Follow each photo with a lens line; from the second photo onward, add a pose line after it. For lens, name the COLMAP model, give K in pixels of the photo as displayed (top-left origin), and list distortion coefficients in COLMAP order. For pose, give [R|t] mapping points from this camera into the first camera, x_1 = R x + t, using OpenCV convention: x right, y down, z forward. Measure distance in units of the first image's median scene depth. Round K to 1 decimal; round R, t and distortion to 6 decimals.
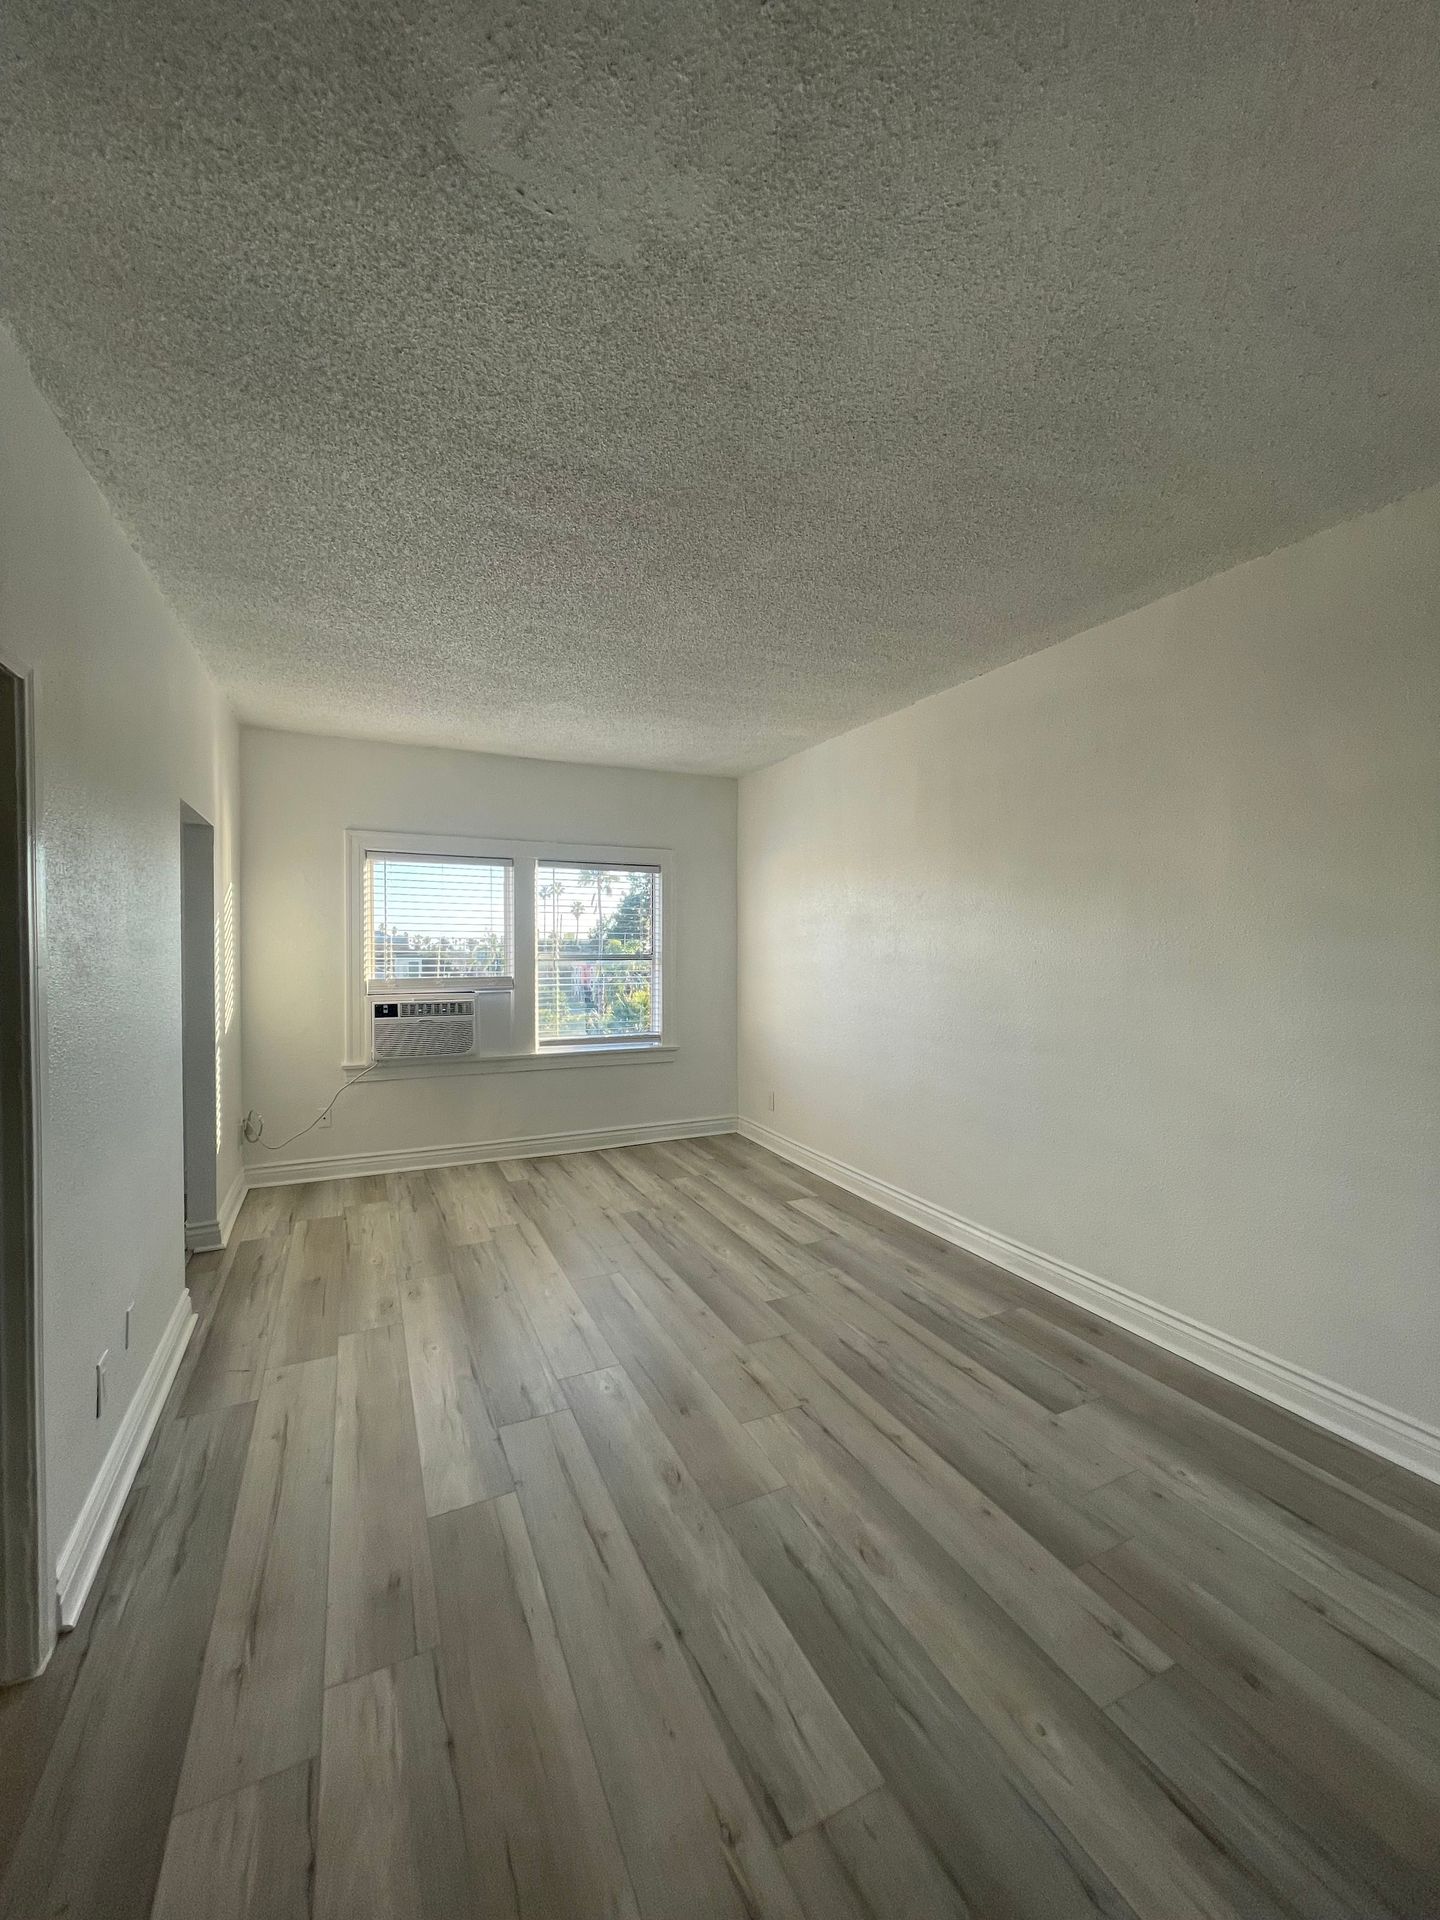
lens RADIAL K [[772.4, 0, 722.0], [0, 772.4, 958.8], [0, 0, 1]] dist [-0.003718, -0.000184]
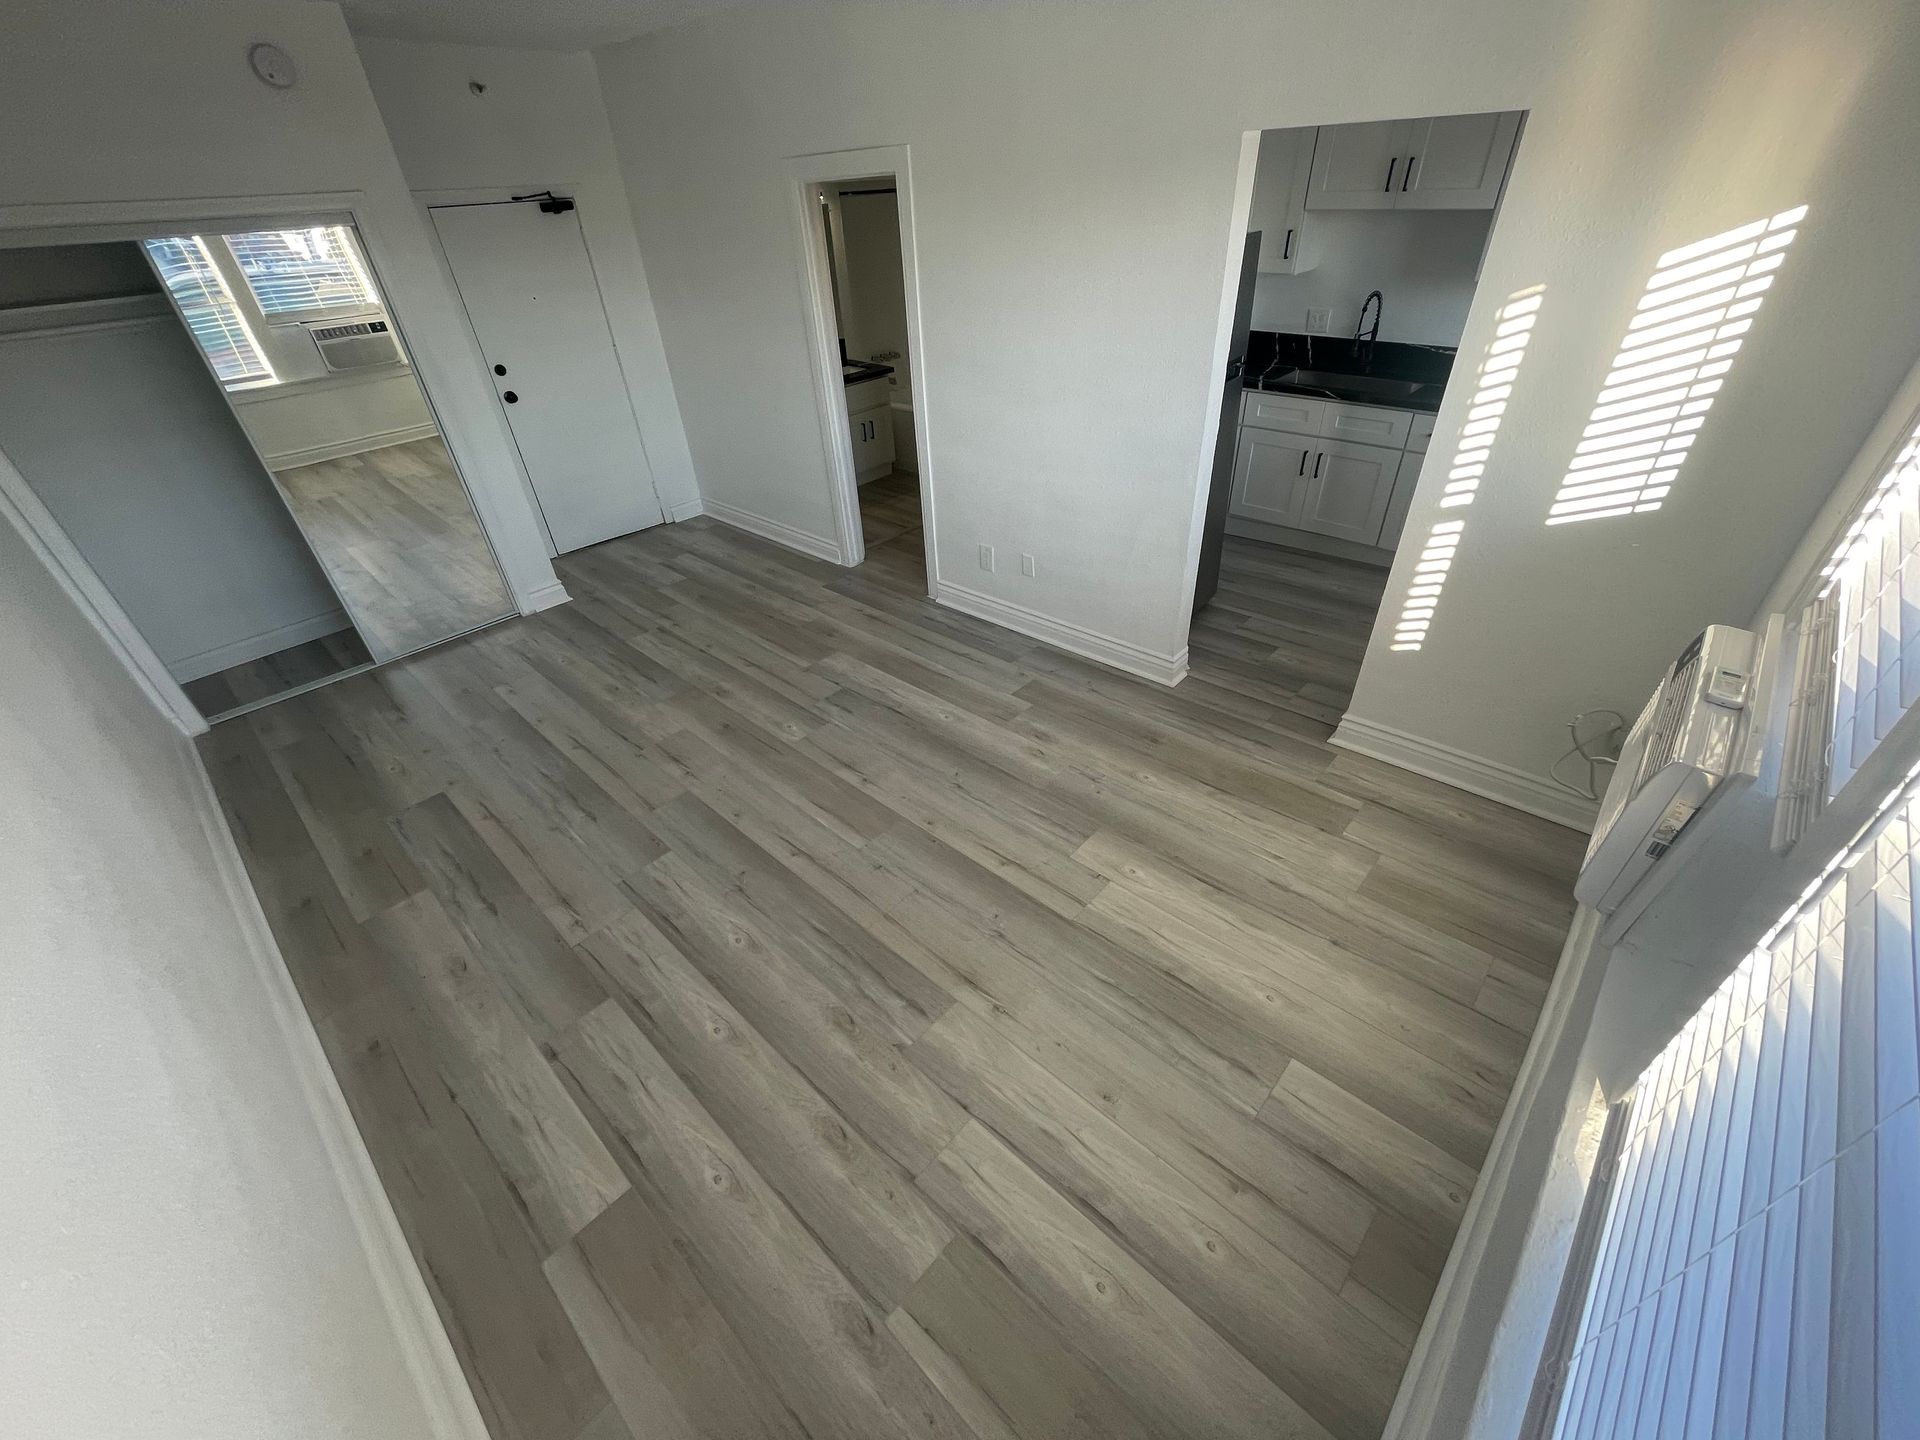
lens RADIAL K [[772.4, 0, 956.5], [0, 772.4, 721.5], [0, 0, 1]] dist [-0.003718, -0.000184]
pose [[-0.929629, 0.252268, -0.268610, -0.045479], [0.047047, 0.804219, 0.592467, -0.178077], [0.365482, 0.538137, -0.759494, 1.597569]]
